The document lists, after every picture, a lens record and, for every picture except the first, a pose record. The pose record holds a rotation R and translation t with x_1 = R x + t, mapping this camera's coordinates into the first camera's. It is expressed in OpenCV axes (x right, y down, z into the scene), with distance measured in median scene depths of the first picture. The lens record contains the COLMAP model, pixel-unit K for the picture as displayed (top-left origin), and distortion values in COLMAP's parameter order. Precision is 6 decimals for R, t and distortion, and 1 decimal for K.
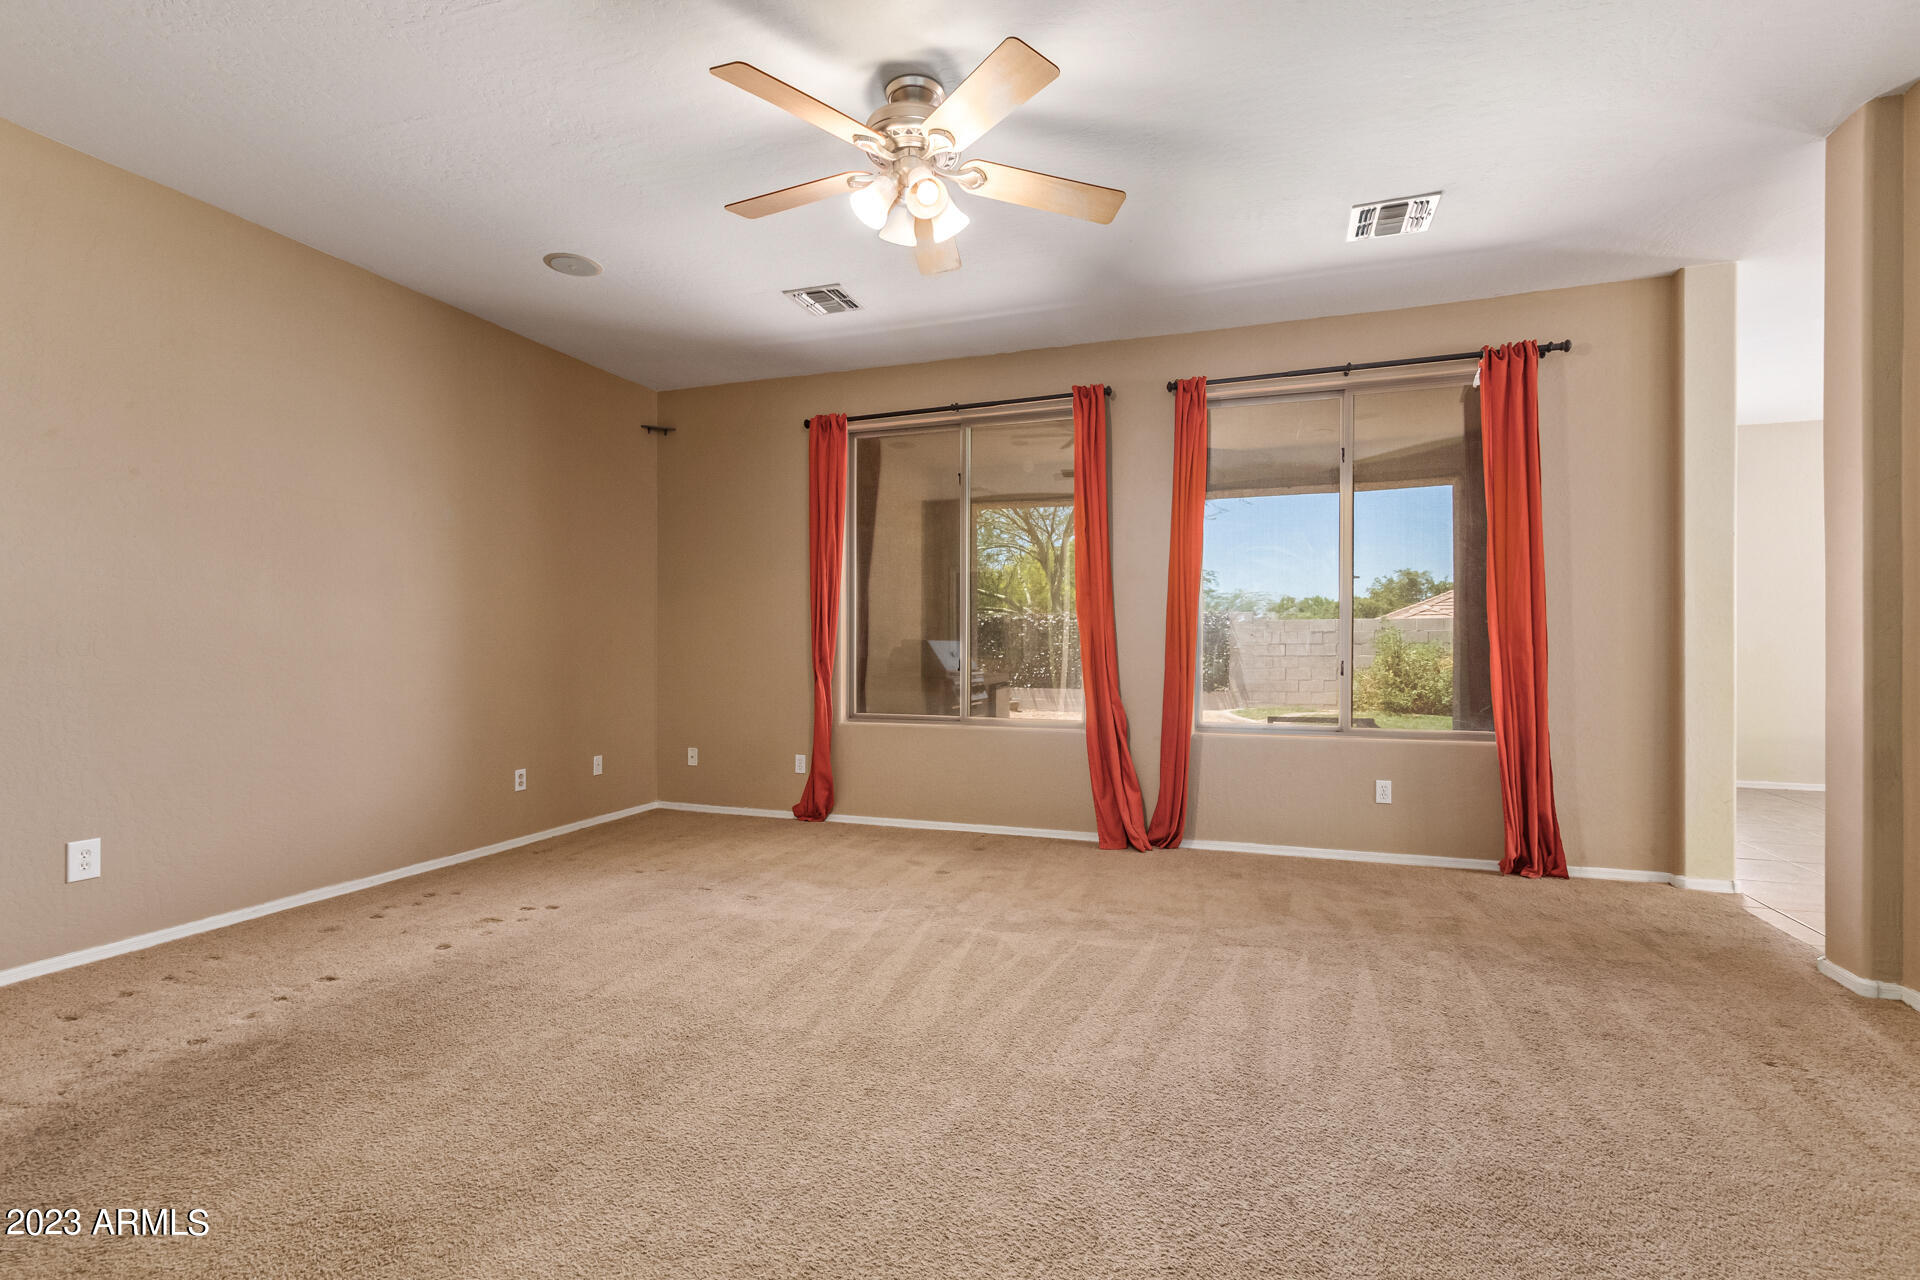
lens RADIAL K [[878.6, 0, 960.0], [0, 878.6, 640.0], [0, 0, 1]] dist [0.006521, -0.000818]
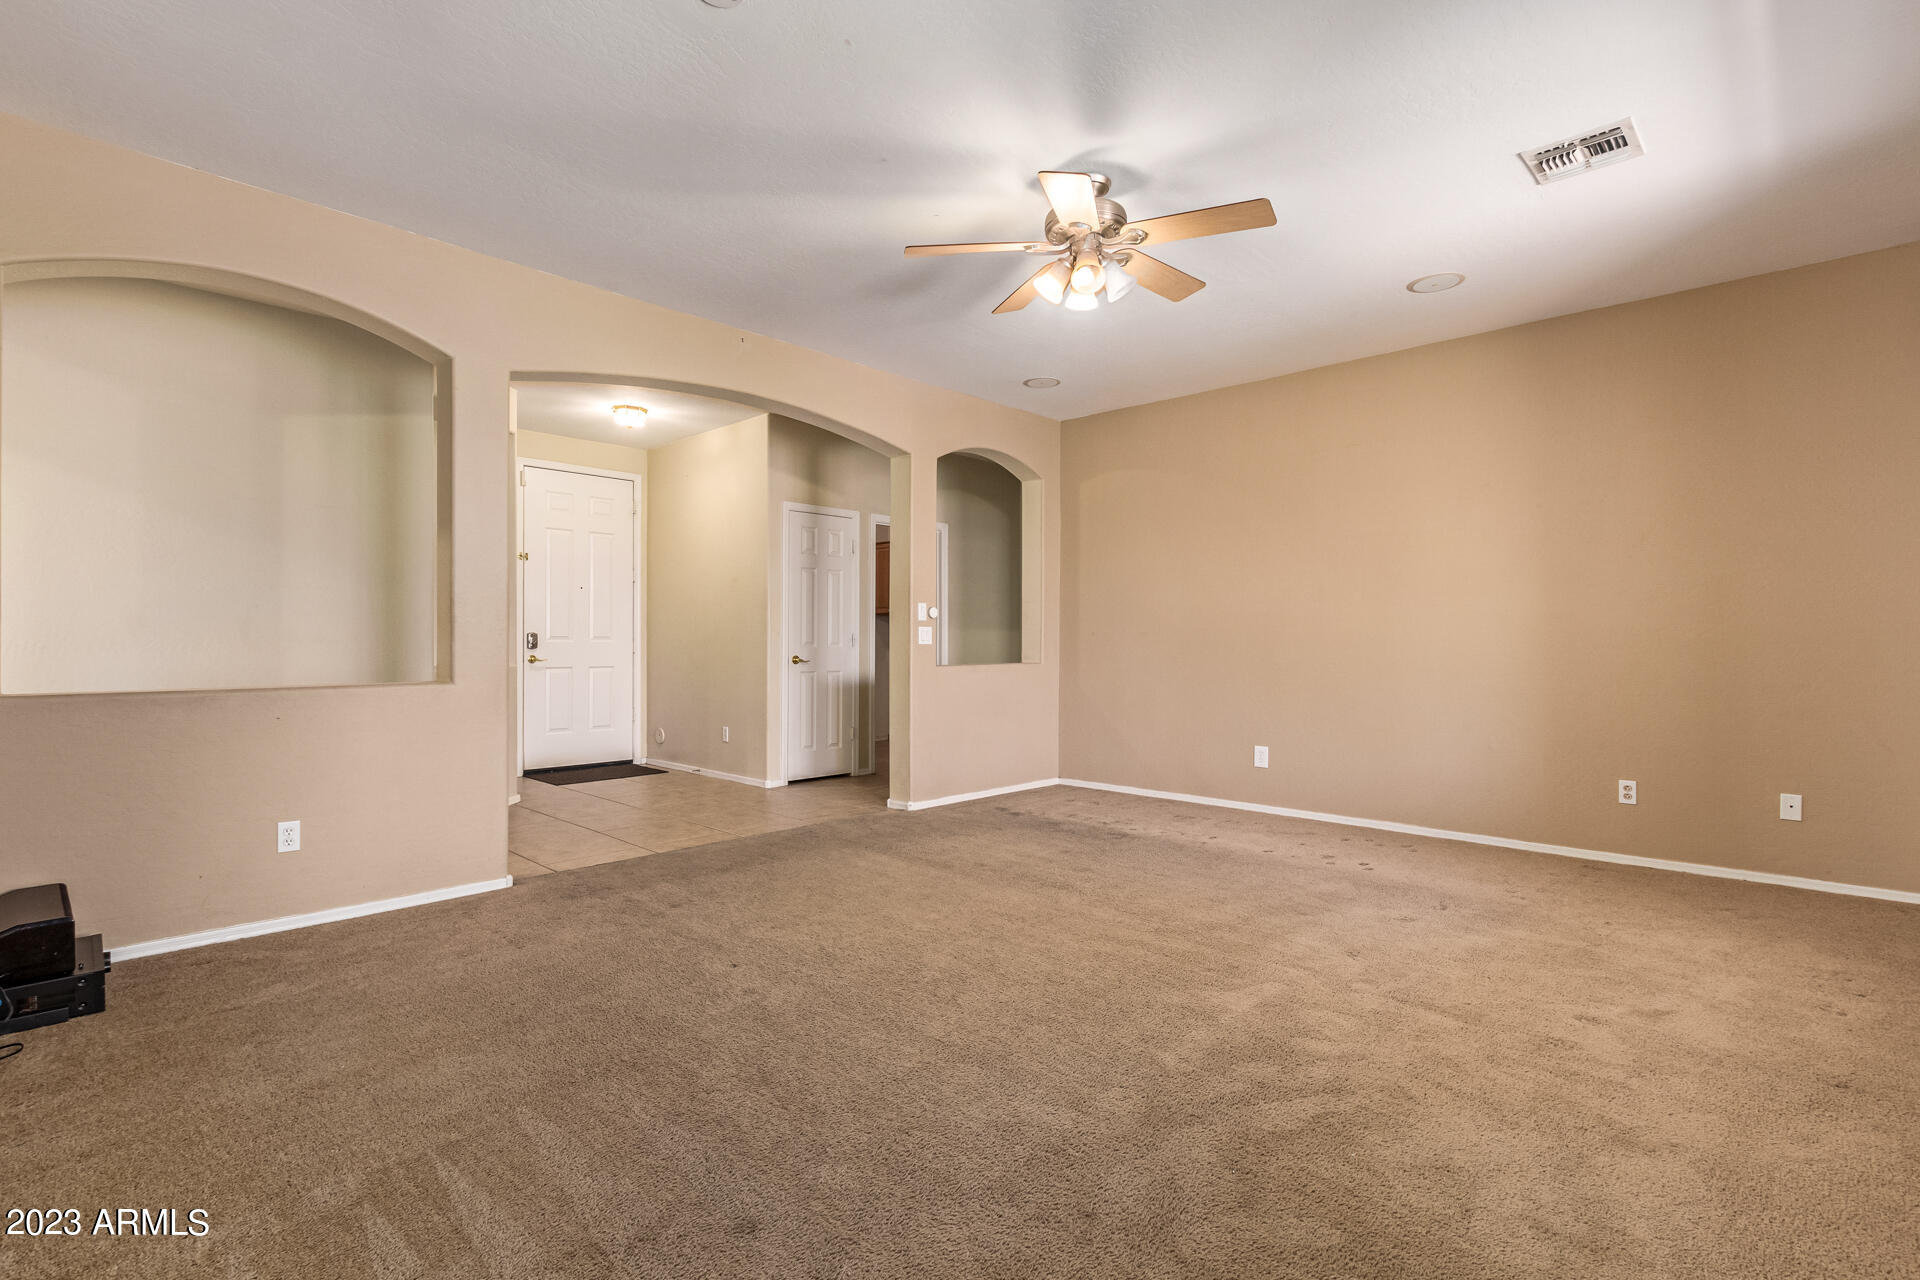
lens RADIAL K [[876.2, 0, 927.4], [0, 876.2, 634.9], [0, 0, 1]] dist [0.004646, -0.000780]
pose [[-0.417270, -0.007792, -0.908749, 0.759690], [-0.001302, 0.999967, -0.007976, 0.008274], [0.908781, -0.002145, -0.417267, 0.895397]]
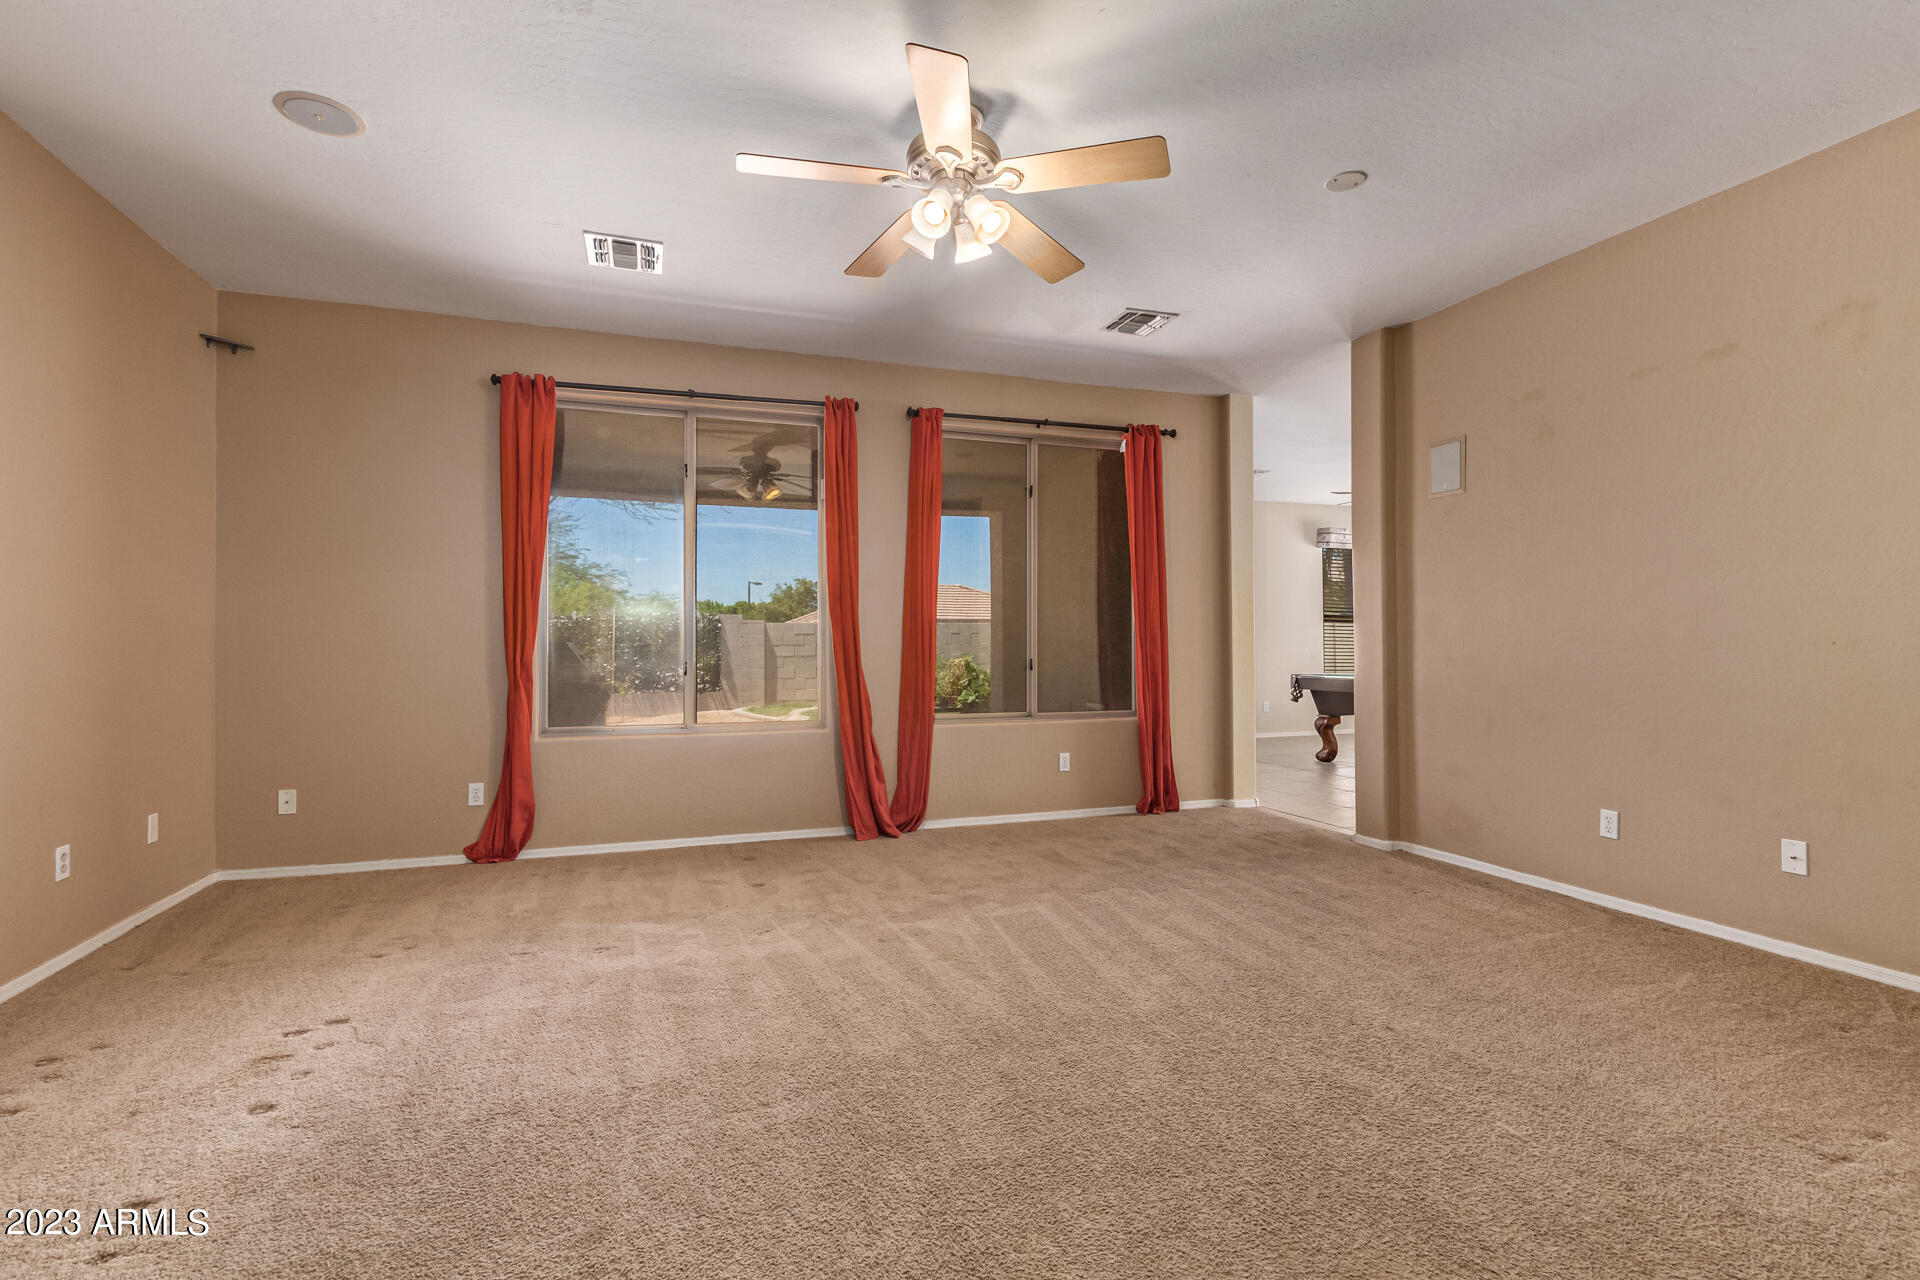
lens RADIAL K [[876.2, 0, 927.4], [0, 876.2, 634.9], [0, 0, 1]] dist [0.004646, -0.000780]
pose [[0.787925, 0.004420, 0.615756, -0.492868], [-0.000374, 0.999977, -0.006700, -0.001657], [-0.615771, 0.005048, 0.787909, 0.142568]]
